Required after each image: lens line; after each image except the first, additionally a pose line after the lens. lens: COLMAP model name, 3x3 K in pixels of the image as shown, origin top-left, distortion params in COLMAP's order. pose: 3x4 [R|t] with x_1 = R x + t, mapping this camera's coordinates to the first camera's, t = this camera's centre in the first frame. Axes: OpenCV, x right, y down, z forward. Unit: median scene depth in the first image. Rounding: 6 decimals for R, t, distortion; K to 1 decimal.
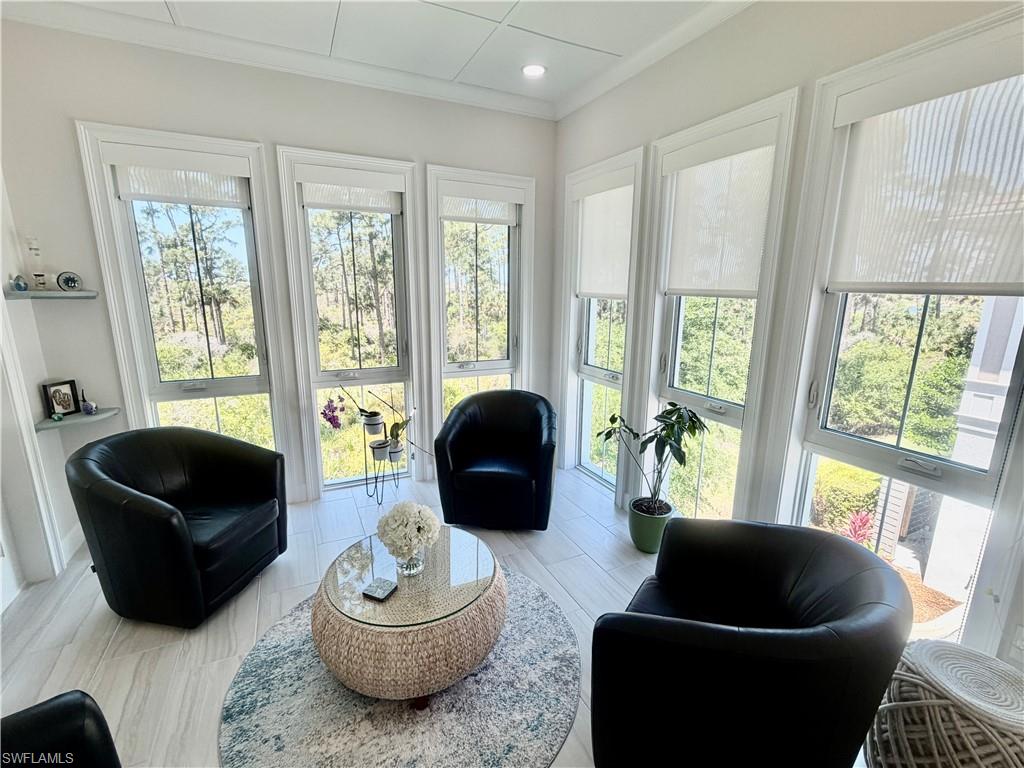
lens RADIAL K [[455.6, 0, 512.3], [0, 455.6, 385.9], [0, 0, 1]] dist [-0.000159, 0.000025]
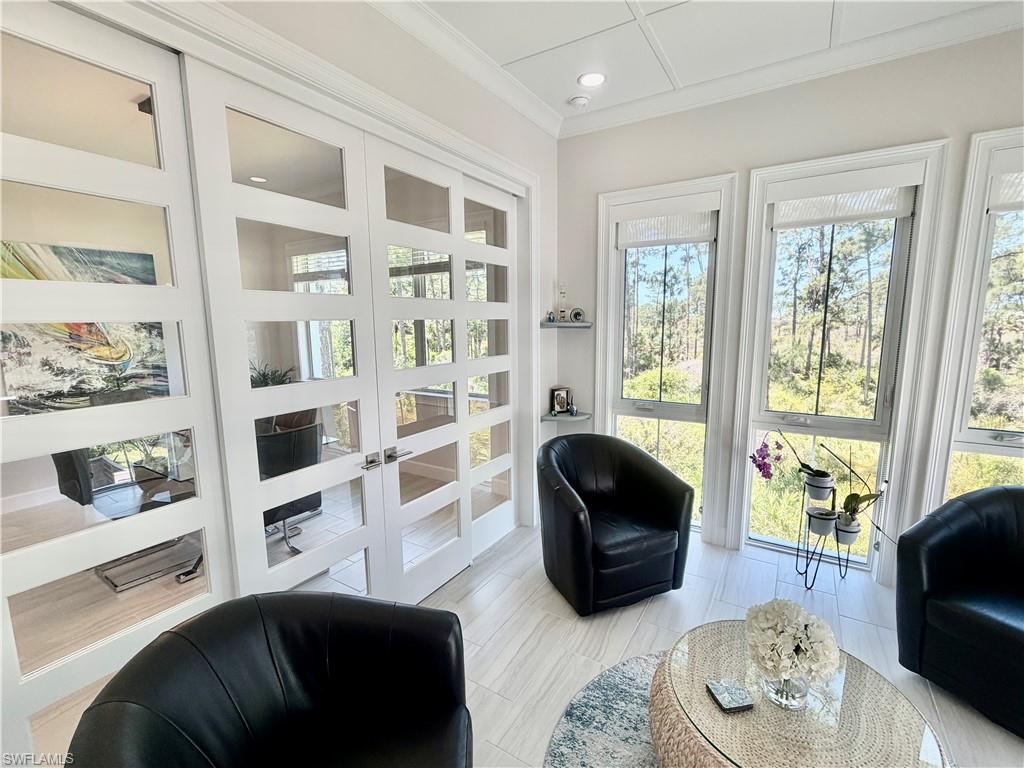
lens RADIAL K [[455.6, 0, 512.7], [0, 455.6, 385.9], [0, 0, 1]] dist [-0.000159, 0.000025]
pose [[0.531355, 0.108529, -0.840169, 0.066215], [-0.167621, 0.985621, 0.021308, -0.017348], [0.830401, 0.129507, 0.541906, 0.119267]]
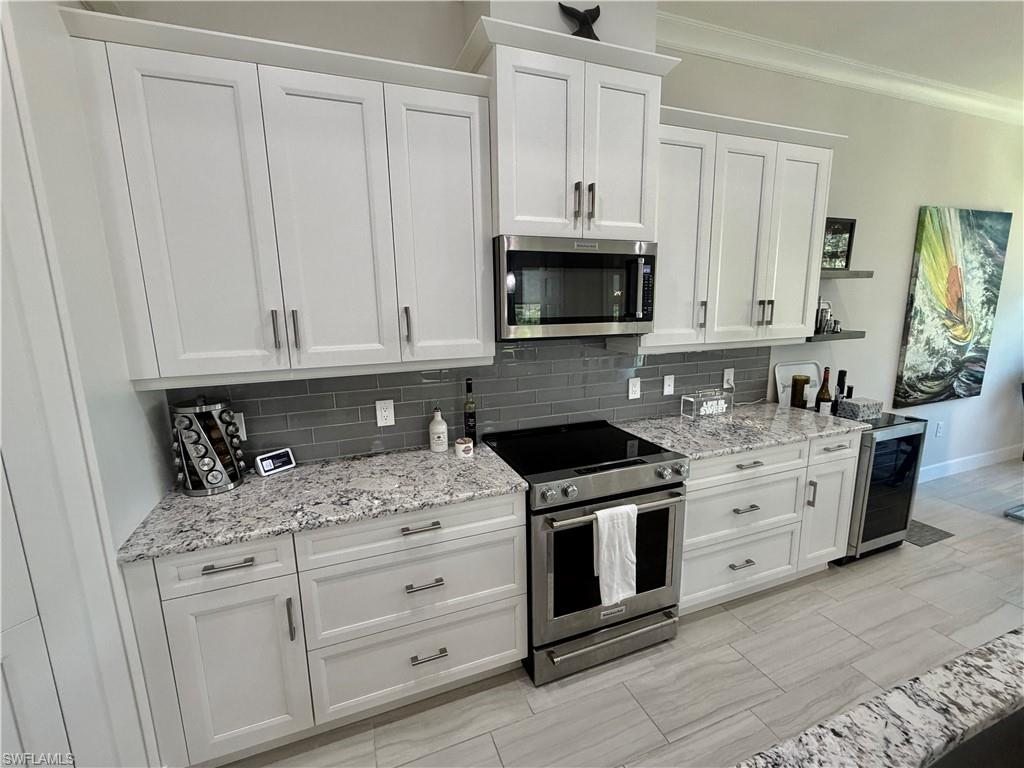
lens RADIAL K [[455.6, 0, 512.0], [0, 455.6, 387.5], [0, 0, 1]] dist [-0.000159, 0.000025]
pose [[-0.075798, 0.177525, -0.981193, -0.477241], [-0.196043, 0.962164, 0.189227, 0.270213], [0.977661, 0.206699, -0.038128, -1.272715]]
